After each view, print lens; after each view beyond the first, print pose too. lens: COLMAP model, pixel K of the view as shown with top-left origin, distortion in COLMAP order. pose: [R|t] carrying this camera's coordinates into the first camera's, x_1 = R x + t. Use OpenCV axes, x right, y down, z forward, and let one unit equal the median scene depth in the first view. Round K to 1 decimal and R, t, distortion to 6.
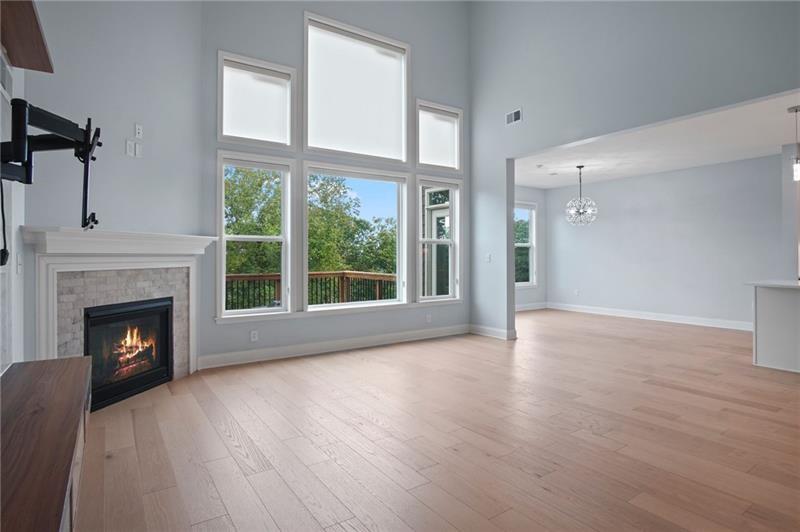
lens RADIAL K [[428.9, 0, 394.4], [0, 428.9, 251.5], [0, 0, 1]] dist [-0.022671, 0.001392]
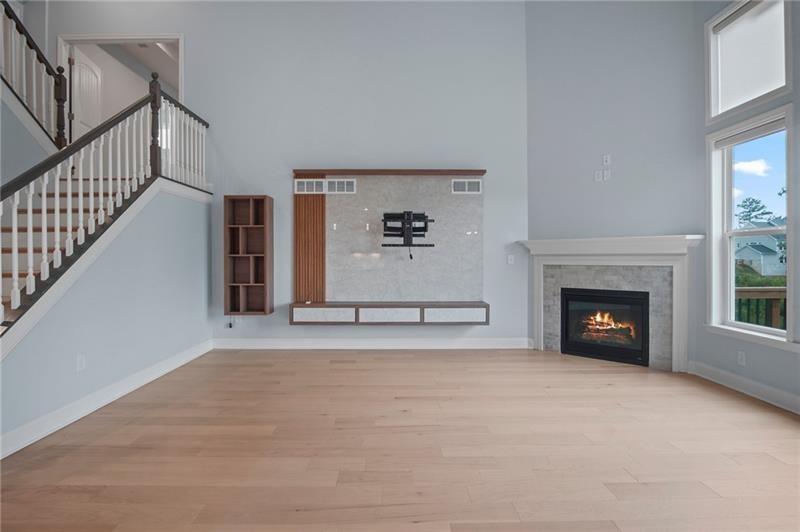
lens RADIAL K [[428.9, 0, 397.3], [0, 428.9, 263.0], [0, 0, 1]] dist [-0.022671, 0.001392]
pose [[-0.543929, 0.016291, -0.838973, 0.775763], [0.013612, 0.999851, 0.010590, 0.009706], [0.839021, -0.005660, -0.544070, 1.068282]]
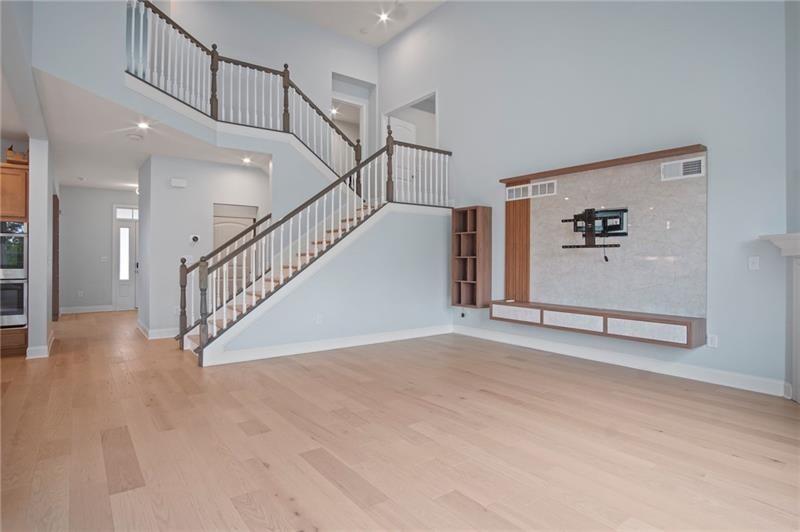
lens RADIAL K [[428.9, 0, 396.7], [0, 428.9, 262.9], [0, 0, 1]] dist [-0.022671, 0.001392]
pose [[-0.997982, -0.002279, -0.063462, 0.280679], [-0.001976, 0.999986, -0.004837, 0.023153], [0.063472, -0.004702, -0.997973, 1.521608]]
